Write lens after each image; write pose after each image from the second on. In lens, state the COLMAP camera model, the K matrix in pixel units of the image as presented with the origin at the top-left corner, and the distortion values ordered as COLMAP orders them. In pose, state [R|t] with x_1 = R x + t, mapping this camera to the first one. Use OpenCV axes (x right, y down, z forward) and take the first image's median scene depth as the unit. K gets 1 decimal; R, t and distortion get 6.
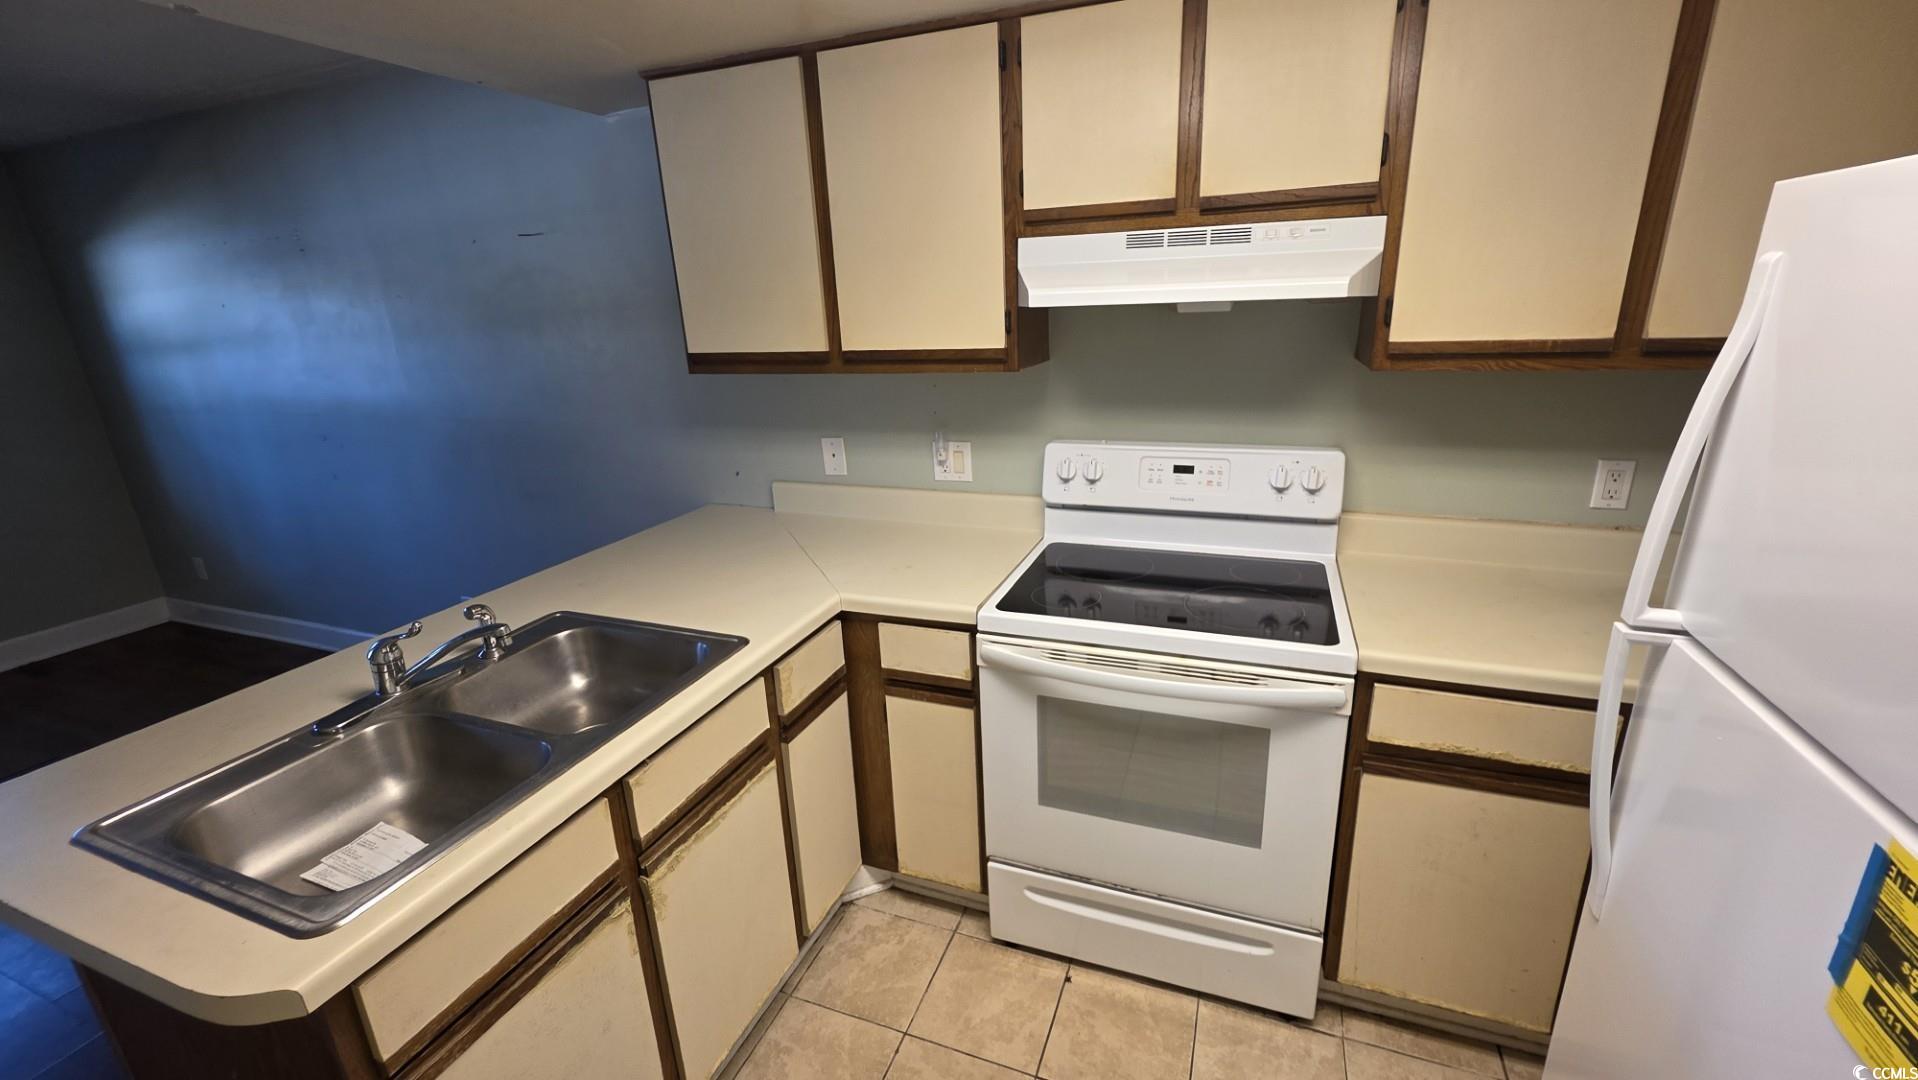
lens RADIAL K [[761.1, 0, 969.4], [0, 761.1, 531.9], [0, 0, 1]] dist [0.000843, -0.000151]
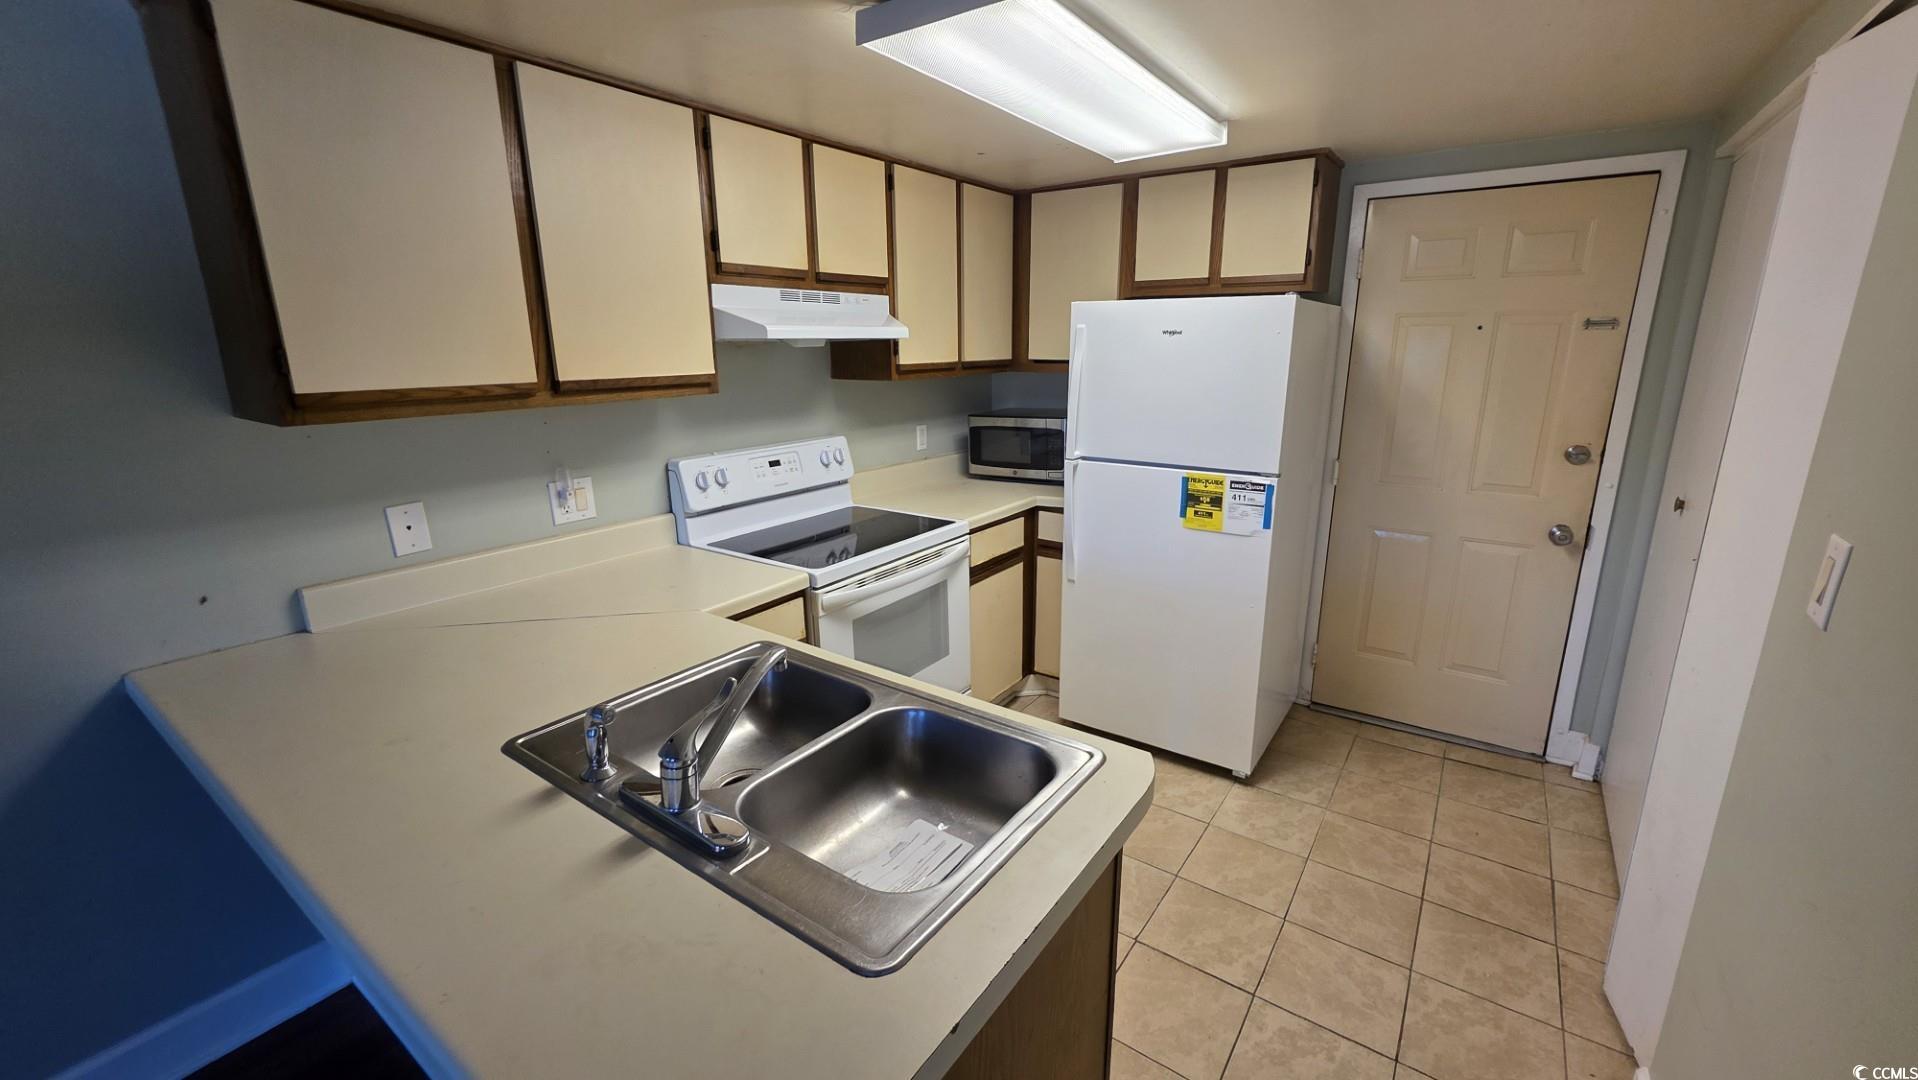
lens RADIAL K [[761.1, 0, 968.8], [0, 761.1, 537.5], [0, 0, 1]] dist [0.000843, -0.000151]
pose [[0.249719, -0.211024, 0.945045, -1.084494], [0.281155, 0.949721, 0.137775, -0.053424], [-0.926602, 0.231299, 0.296494, 0.357497]]
